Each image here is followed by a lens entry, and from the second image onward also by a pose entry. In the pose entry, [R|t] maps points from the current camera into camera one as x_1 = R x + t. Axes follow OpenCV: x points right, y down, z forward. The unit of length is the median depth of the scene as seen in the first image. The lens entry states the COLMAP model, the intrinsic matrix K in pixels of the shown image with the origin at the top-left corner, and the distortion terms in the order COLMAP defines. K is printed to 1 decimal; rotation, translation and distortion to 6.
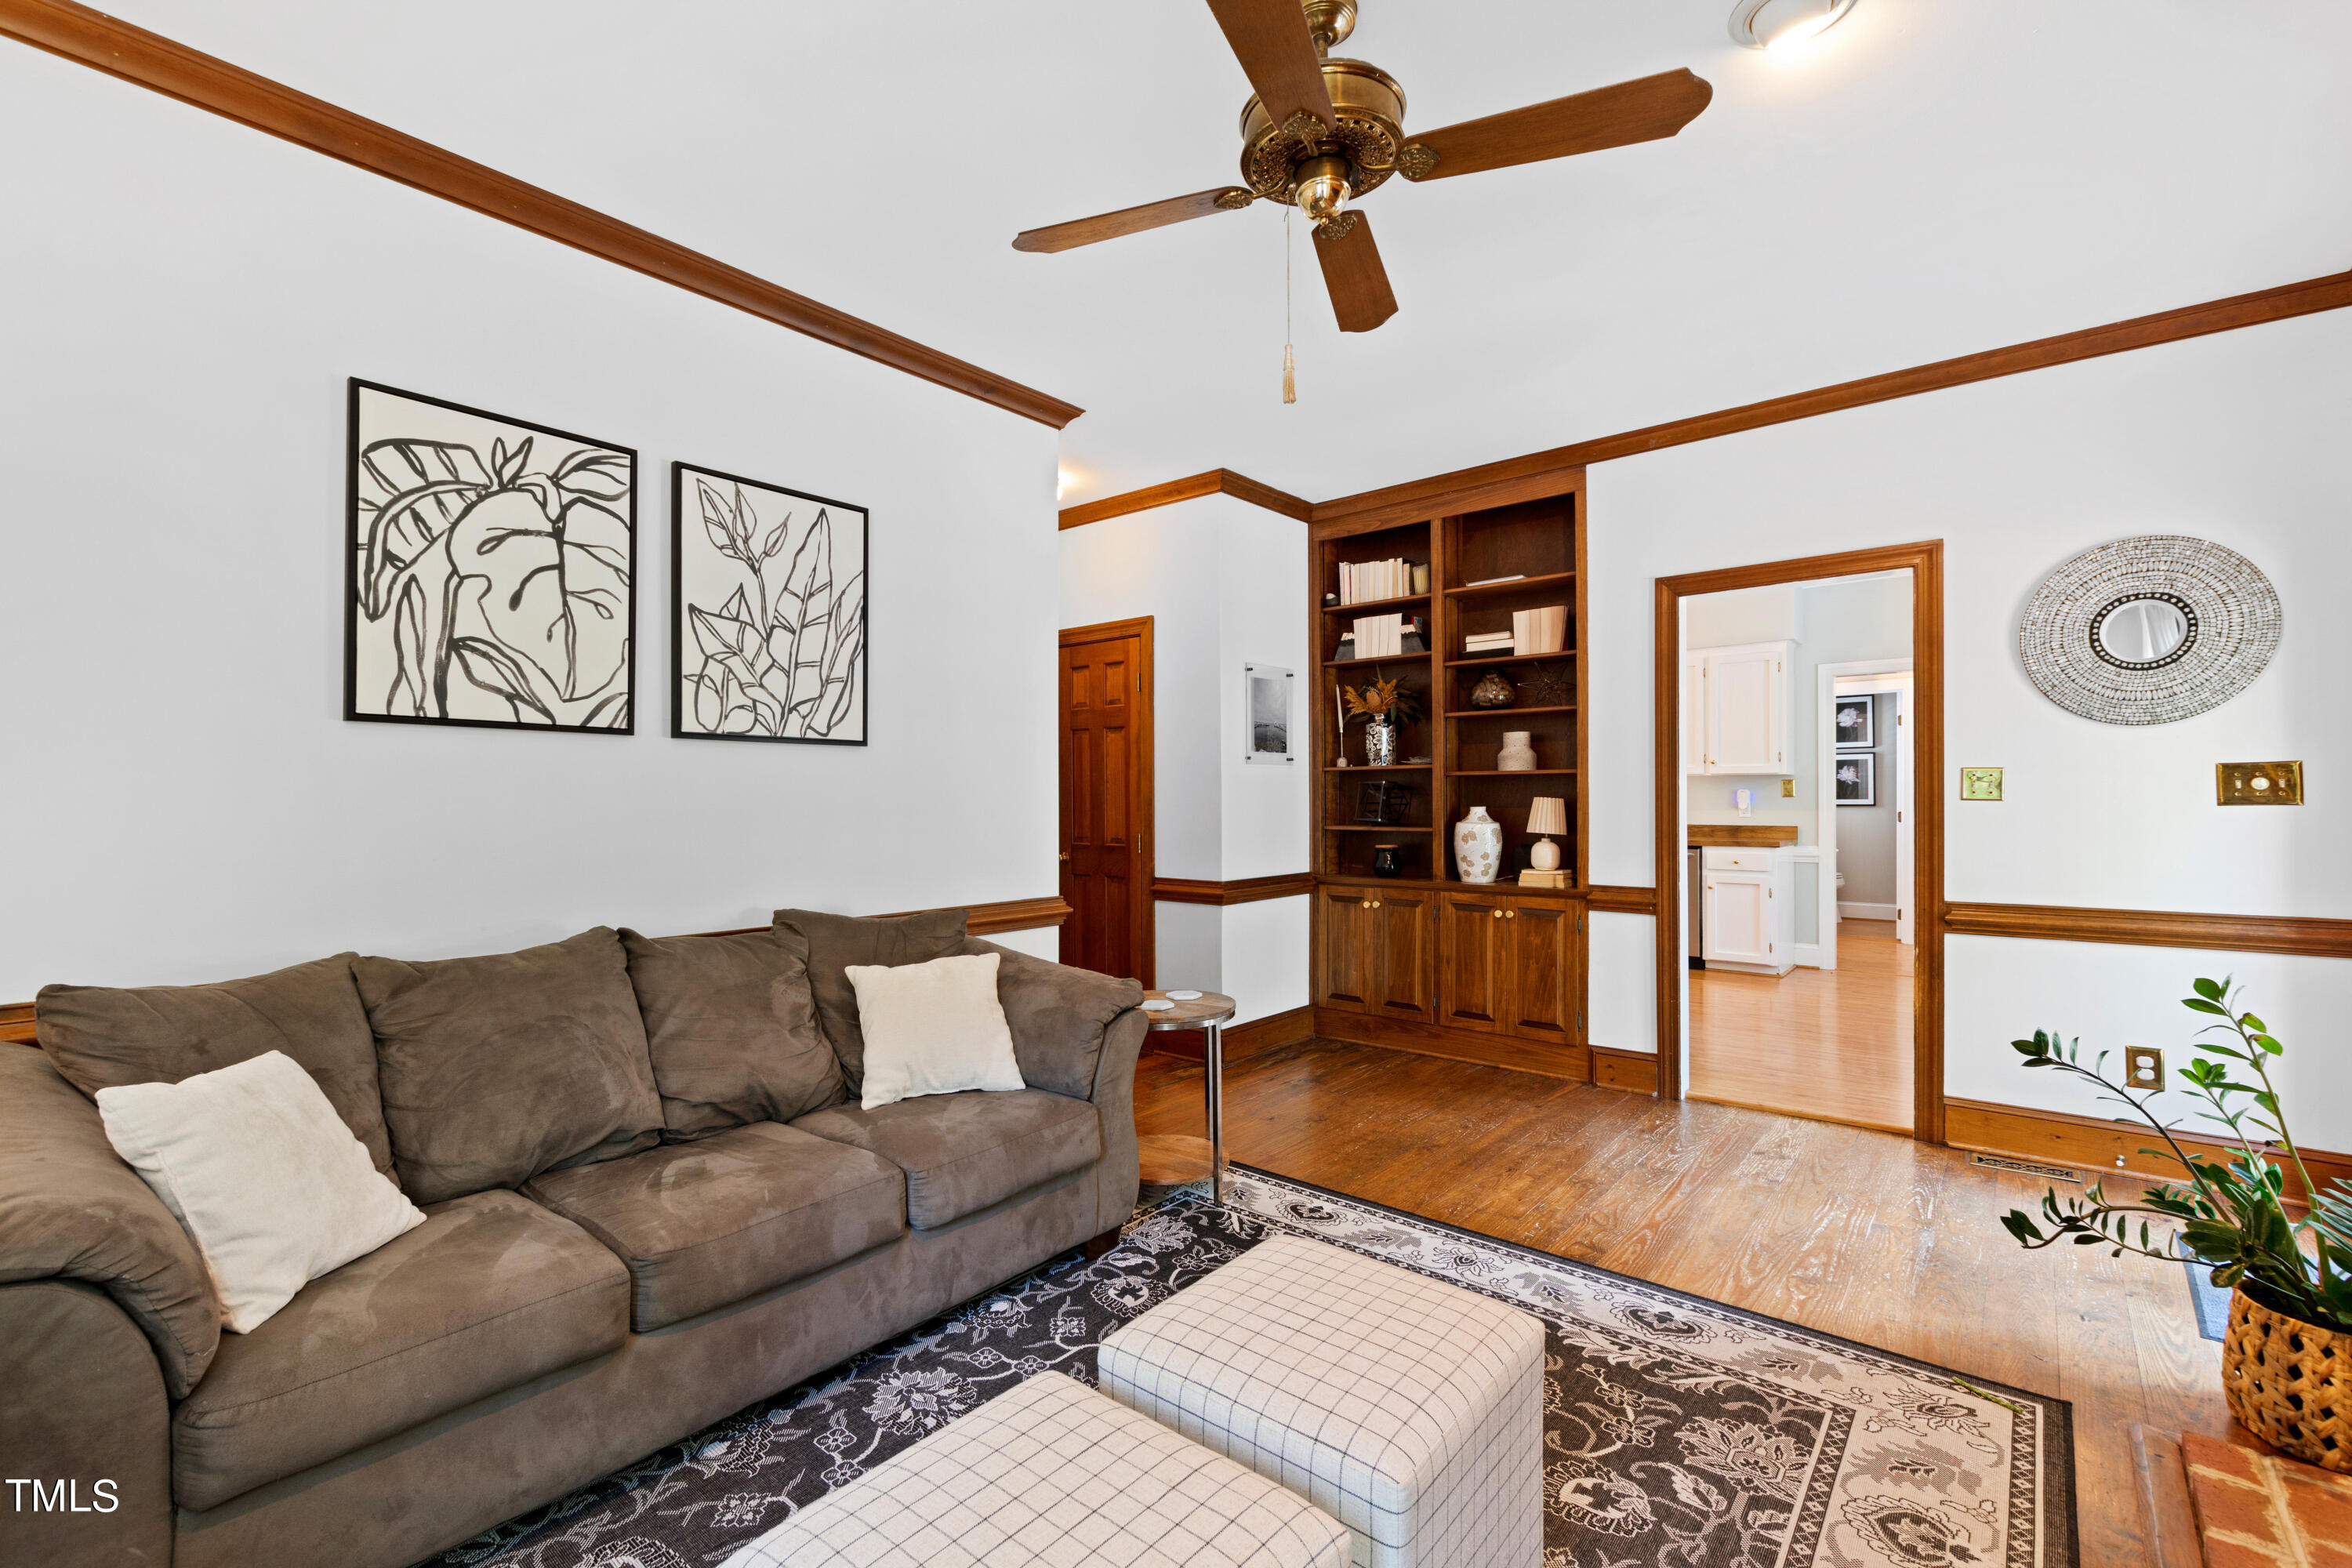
lens RADIAL K [[1017.2, 0, 1169.1], [0, 1017.2, 789.2], [0, 0, 1]] dist [0.002058, -0.000529]
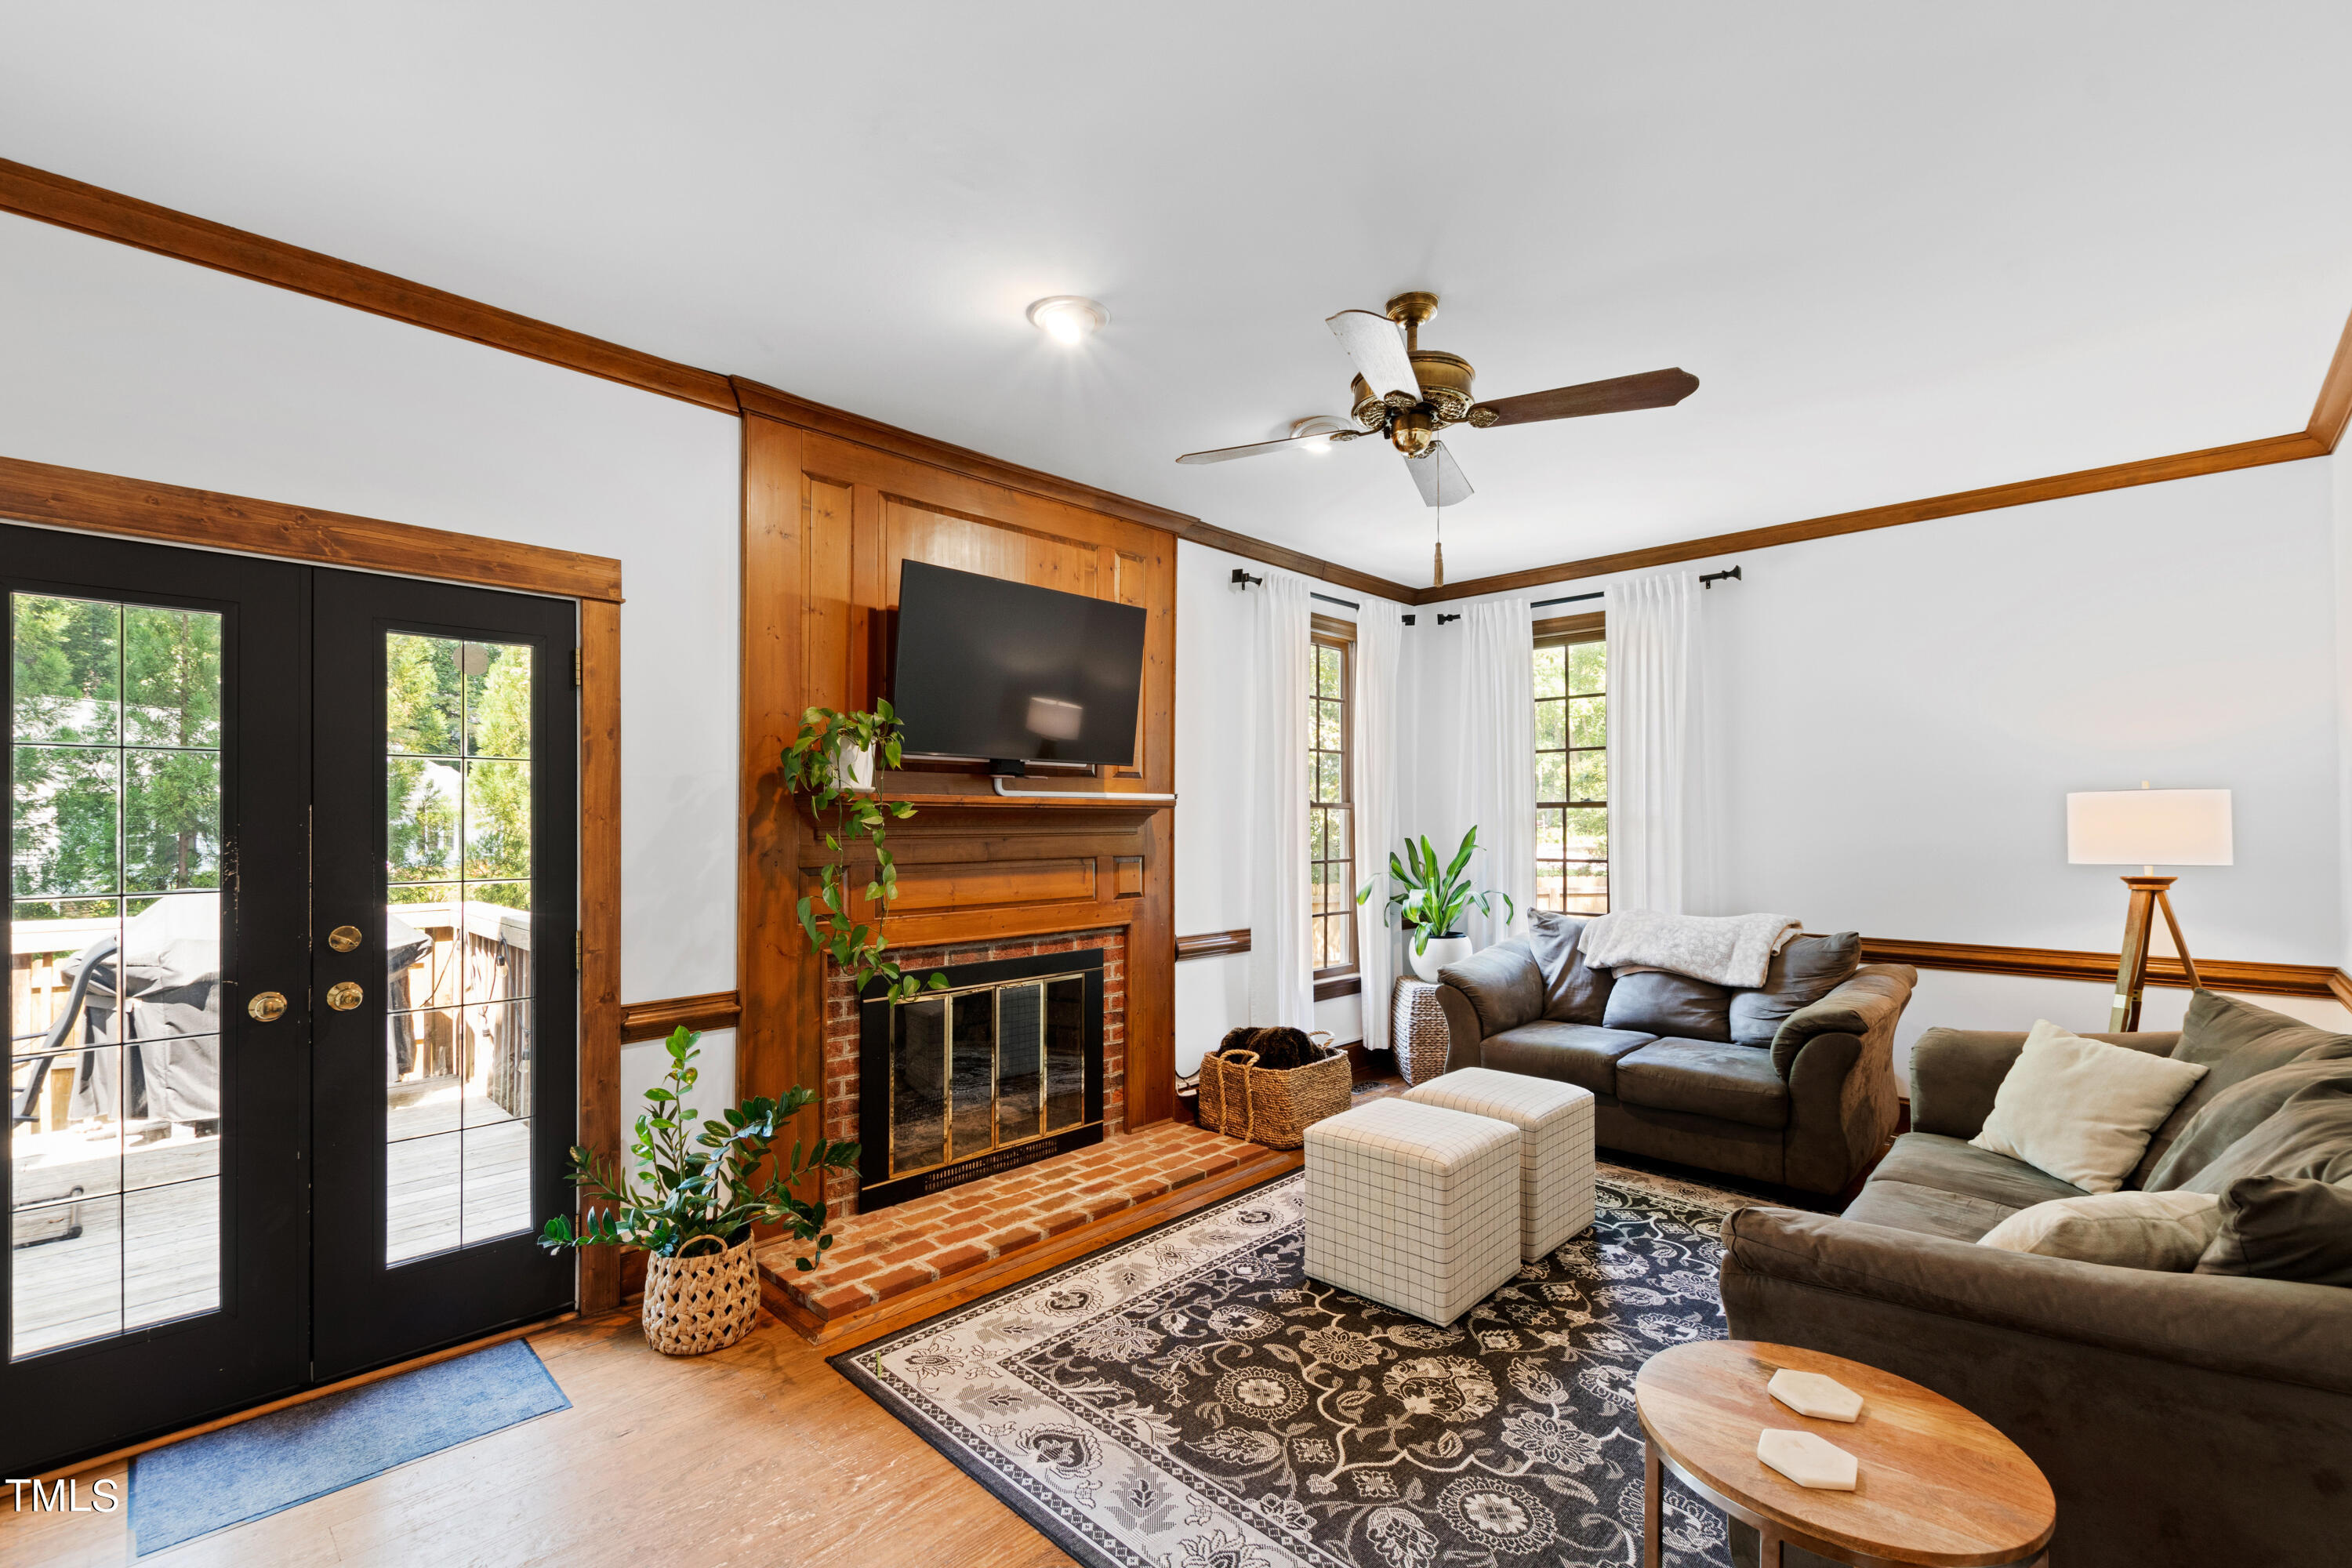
lens RADIAL K [[1017.2, 0, 1182.7], [0, 1017.2, 808.7], [0, 0, 1]] dist [0.002058, -0.000529]
pose [[-0.998541, 0.004536, 0.053813, 0.323483], [0.003718, 0.999876, -0.015286, -0.054960], [-0.053876, -0.015064, -0.998434, 1.985801]]
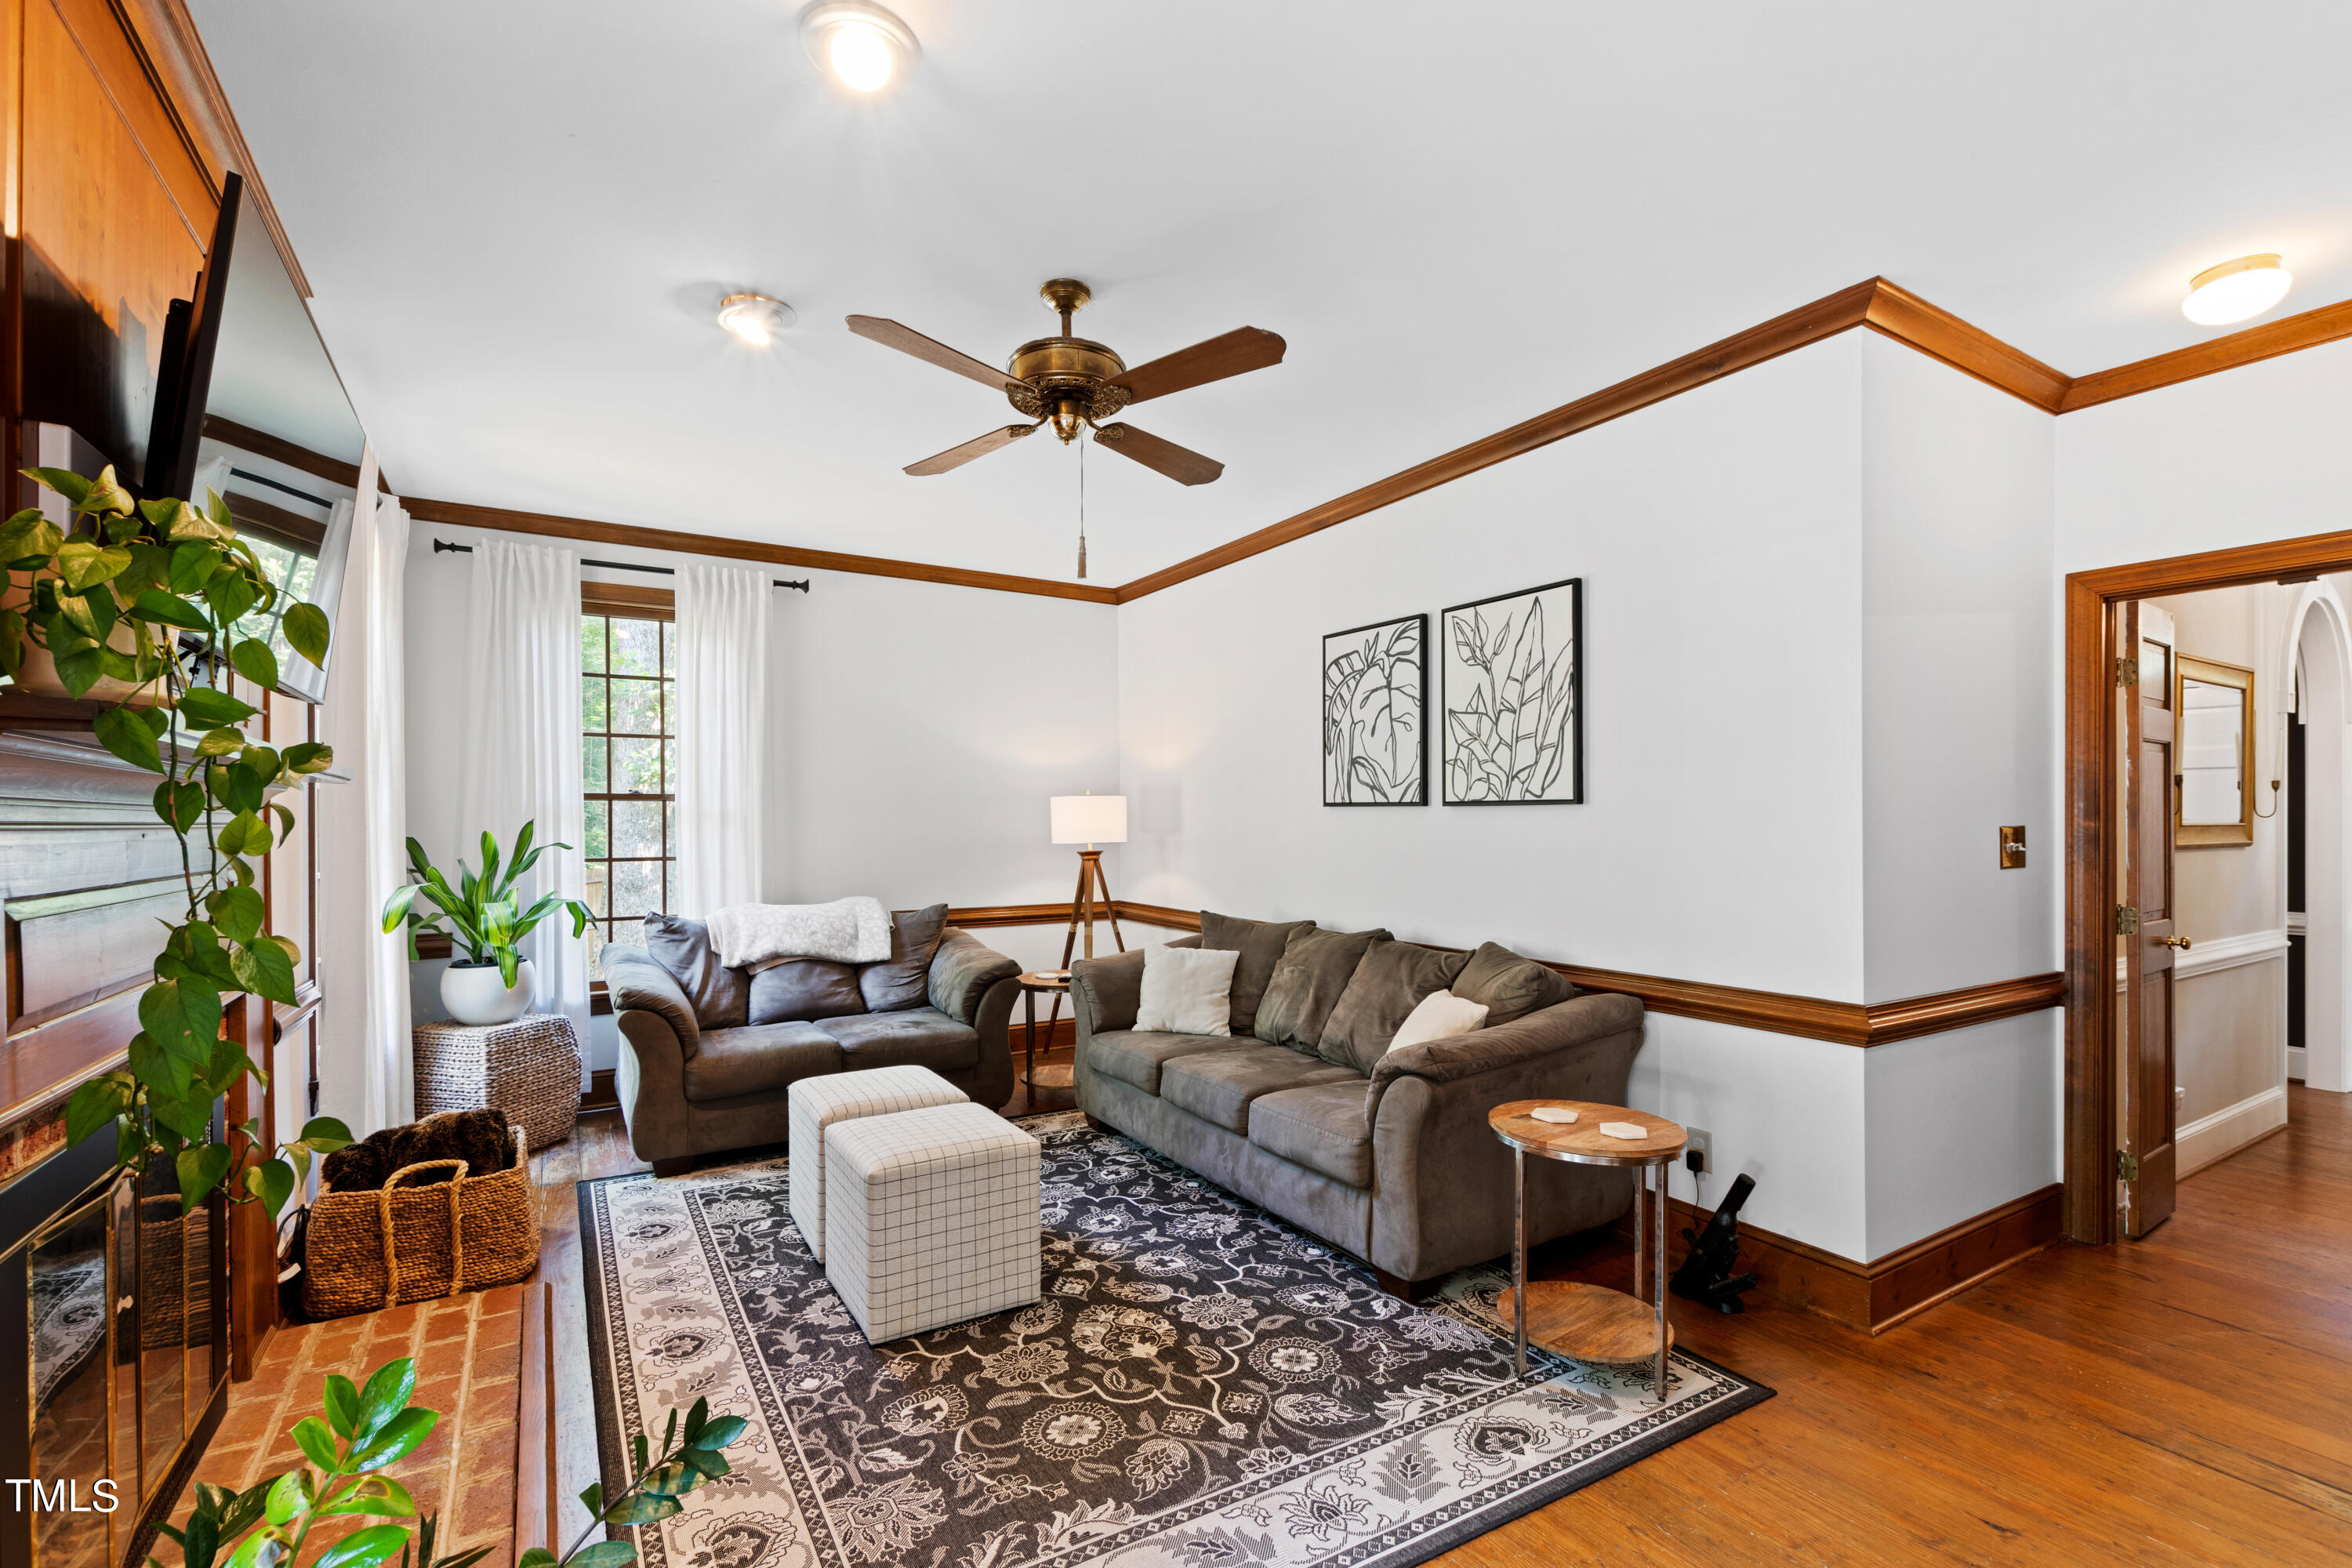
lens RADIAL K [[1017.2, 0, 1142.7], [0, 1017.2, 823.7], [0, 0, 1]] dist [0.002058, -0.000529]
pose [[-0.332196, 0.002578, -0.943207, 1.183801], [0.005884, 0.999982, 0.000661, -0.036314], [0.943192, -0.005330, -0.332205, 1.299636]]
